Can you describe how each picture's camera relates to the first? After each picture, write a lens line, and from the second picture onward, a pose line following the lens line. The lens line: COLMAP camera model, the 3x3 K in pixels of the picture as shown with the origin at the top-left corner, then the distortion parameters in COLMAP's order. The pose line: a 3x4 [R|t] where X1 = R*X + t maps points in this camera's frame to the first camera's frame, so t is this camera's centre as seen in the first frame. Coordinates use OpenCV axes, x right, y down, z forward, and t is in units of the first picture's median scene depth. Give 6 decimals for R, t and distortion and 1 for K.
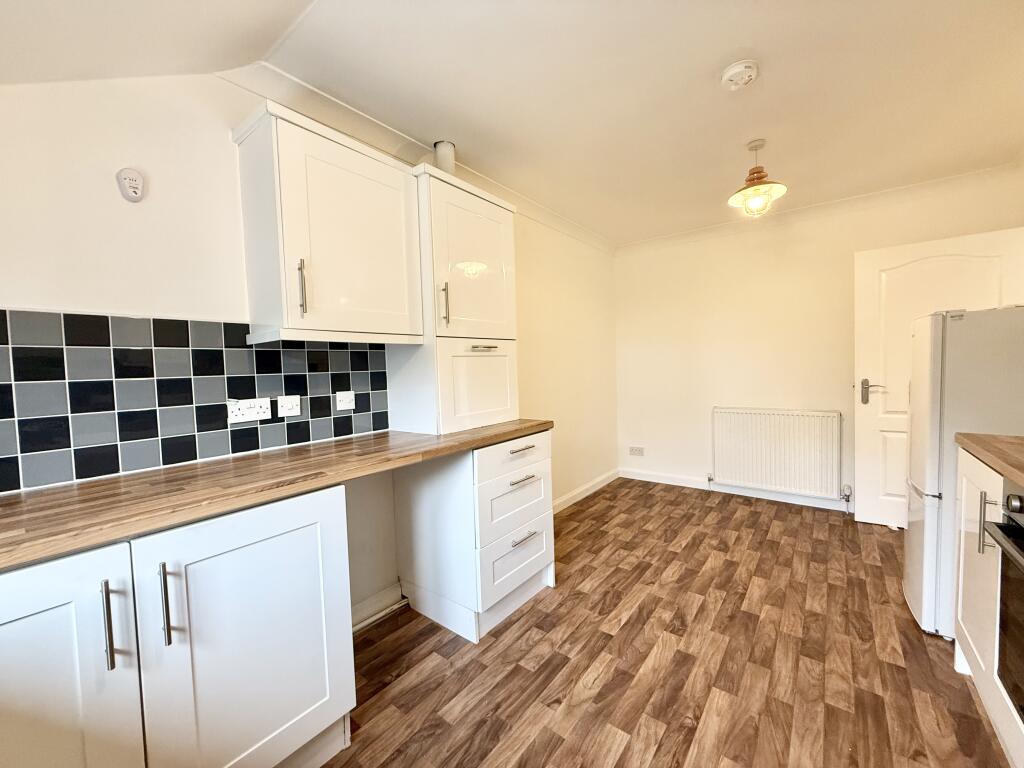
lens RADIAL K [[407.4, 0, 510.6], [0, 407.4, 349.2], [0, 0, 1]] dist [-0.000477, -0.000330]
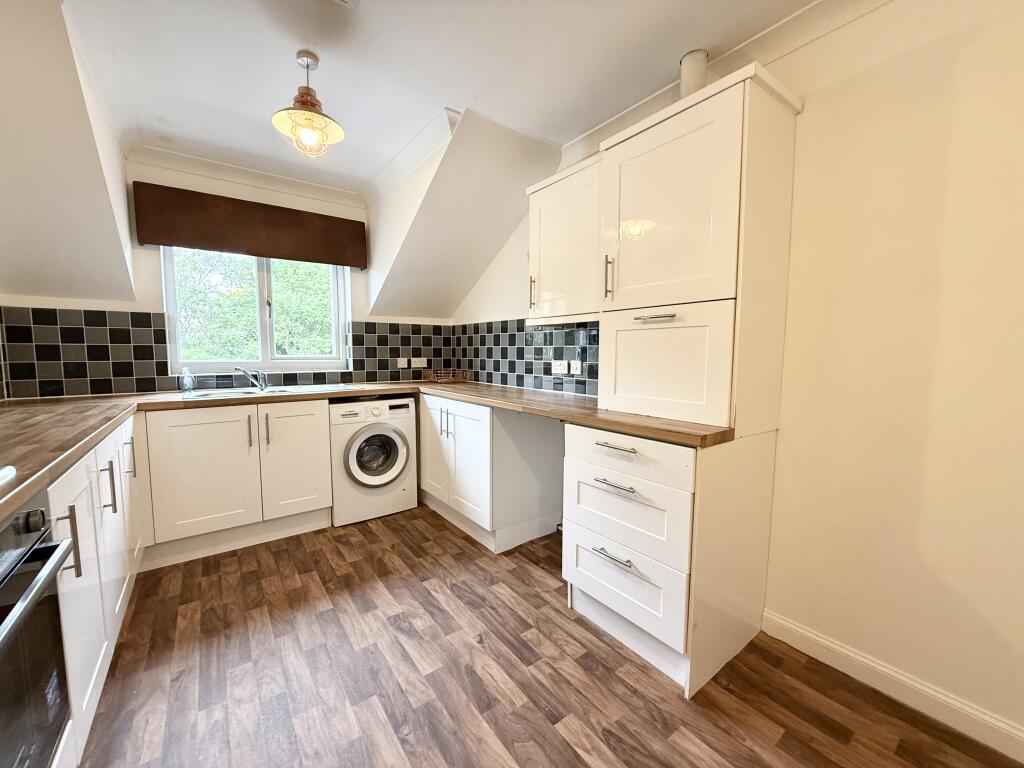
lens RADIAL K [[411.7, 0, 512.0], [0, 411.7, 384.0], [0, 0, 1]] dist [-0.000104, -0.000024]
pose [[-0.263601, 0.116696, -0.957547, 1.109879], [0.054222, 0.992879, 0.106076, 0.034126], [0.963107, -0.023958, -0.268052, 1.410733]]
